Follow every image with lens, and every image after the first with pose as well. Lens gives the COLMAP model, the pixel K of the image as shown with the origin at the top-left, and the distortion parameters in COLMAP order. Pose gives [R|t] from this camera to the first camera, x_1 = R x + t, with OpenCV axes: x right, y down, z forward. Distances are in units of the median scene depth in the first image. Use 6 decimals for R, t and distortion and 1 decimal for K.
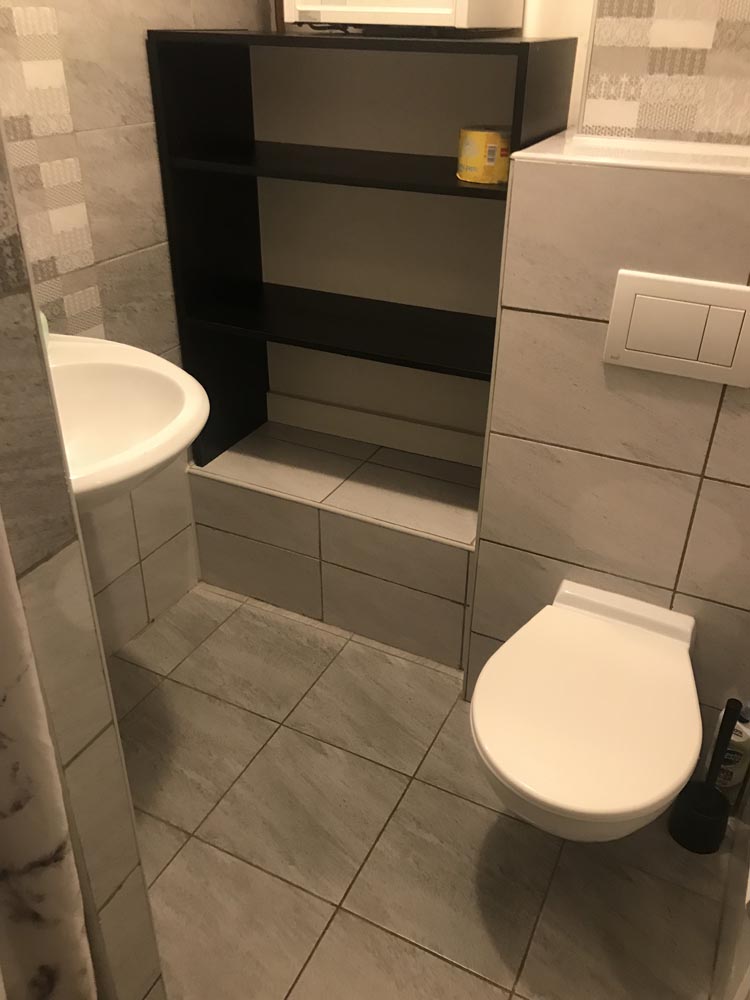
lens RADIAL K [[823.0, 0, 381.0], [0, 823.0, 496.0], [0, 0, 1]] dist [0.026823, -0.023355]
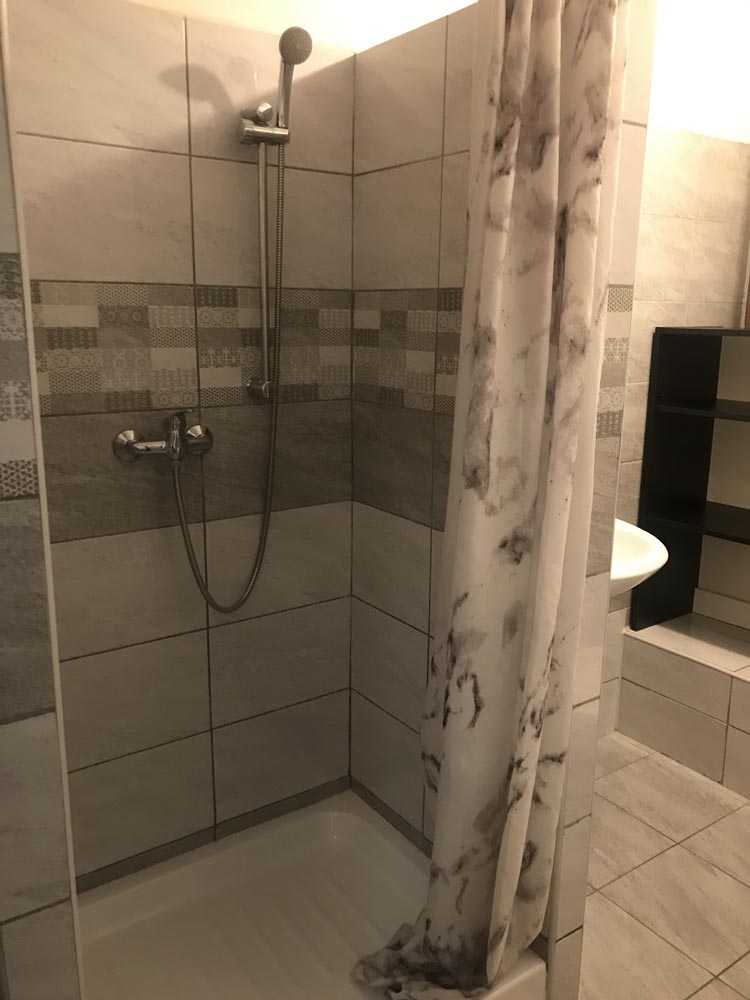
lens RADIAL K [[823.0, 0, 374.0], [0, 823.0, 505.1], [0, 0, 1]] dist [0.026823, -0.023355]
pose [[0.877850, 0.095735, -0.469270, 0.008142], [-0.231903, 0.942262, -0.241585, 0.197344], [0.419047, 0.320901, 0.849366, -0.341071]]
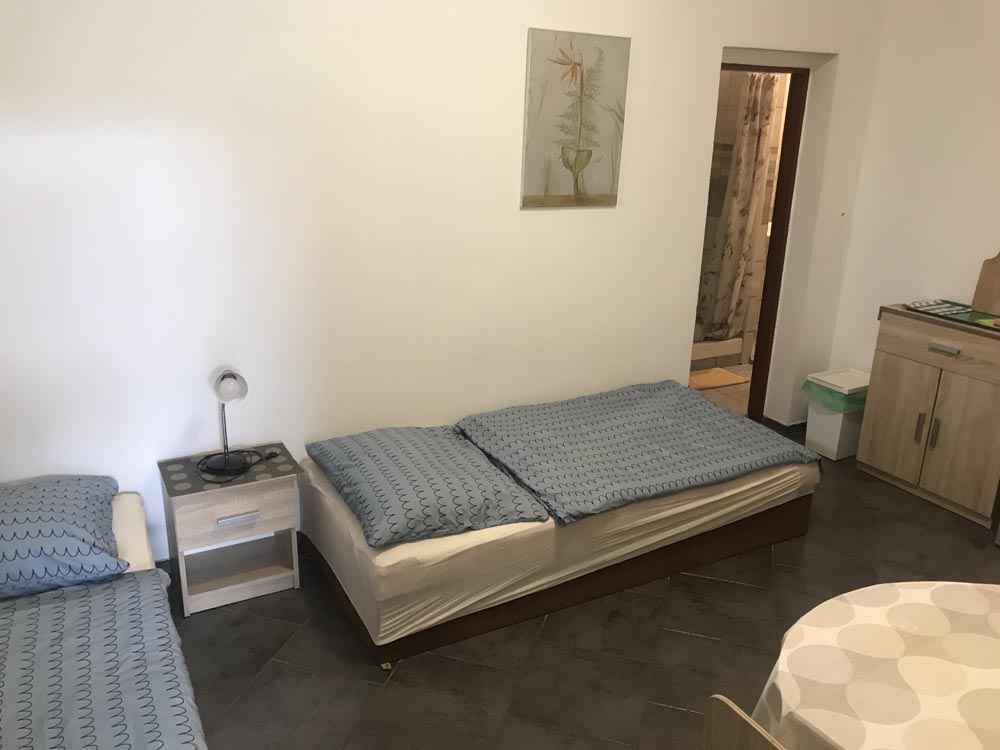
lens RADIAL K [[823.0, 0, 502.5], [0, 823.0, 379.3], [0, 0, 1]] dist [0.026823, -0.023355]
pose [[0.839459, 0.168725, -0.516565, 1.095186], [-0.275233, 0.951647, -0.136439, 1.864877], [0.468567, 0.256711, 0.845307, -3.662880]]
